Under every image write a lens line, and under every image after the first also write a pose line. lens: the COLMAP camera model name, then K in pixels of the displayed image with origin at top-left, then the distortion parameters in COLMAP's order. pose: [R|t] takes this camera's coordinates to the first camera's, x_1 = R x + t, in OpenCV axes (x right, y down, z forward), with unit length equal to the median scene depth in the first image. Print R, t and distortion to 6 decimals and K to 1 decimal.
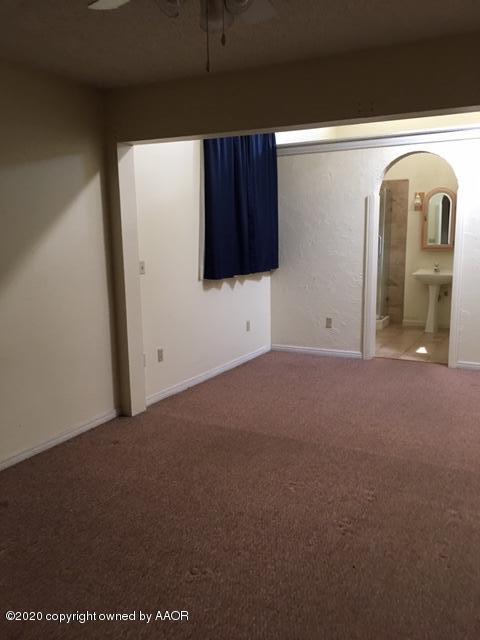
lens RADIAL K [[546.1, 0, 239.9], [0, 546.1, 323.7], [0, 0, 1]] dist [0.052341, -0.088239]
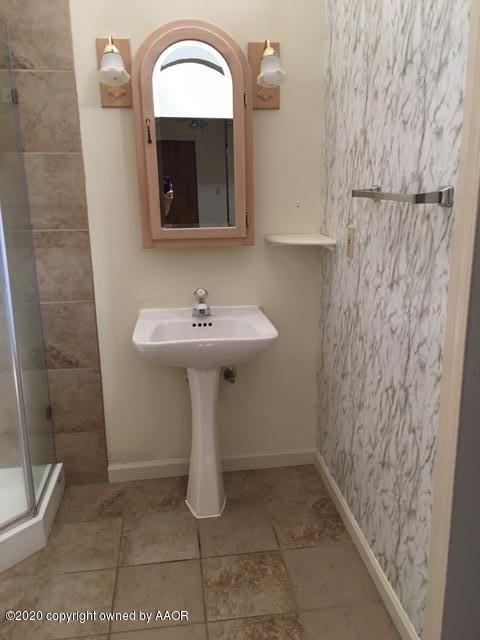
lens RADIAL K [[546.1, 0, 245.8], [0, 546.1, 321.3], [0, 0, 1]] dist [0.052341, -0.088239]
pose [[0.816627, -0.147578, 0.557980, 0.200612], [0.096644, 0.988072, 0.119888, -0.121349], [-0.569017, -0.043978, 0.821149, 0.707428]]
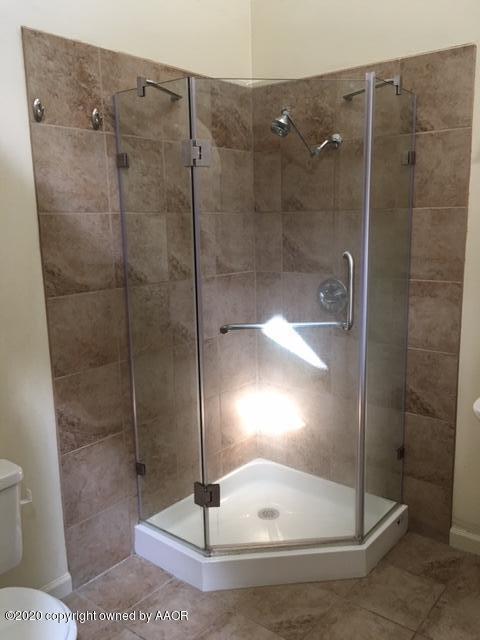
lens RADIAL K [[546.1, 0, 243.5], [0, 546.1, 316.5], [0, 0, 1]] dist [0.052341, -0.088239]
pose [[0.977073, 0.024720, -0.211464, 0.250381], [-0.020016, 0.999503, 0.024359, -0.129506], [0.211961, -0.019568, 0.977082, 0.691754]]
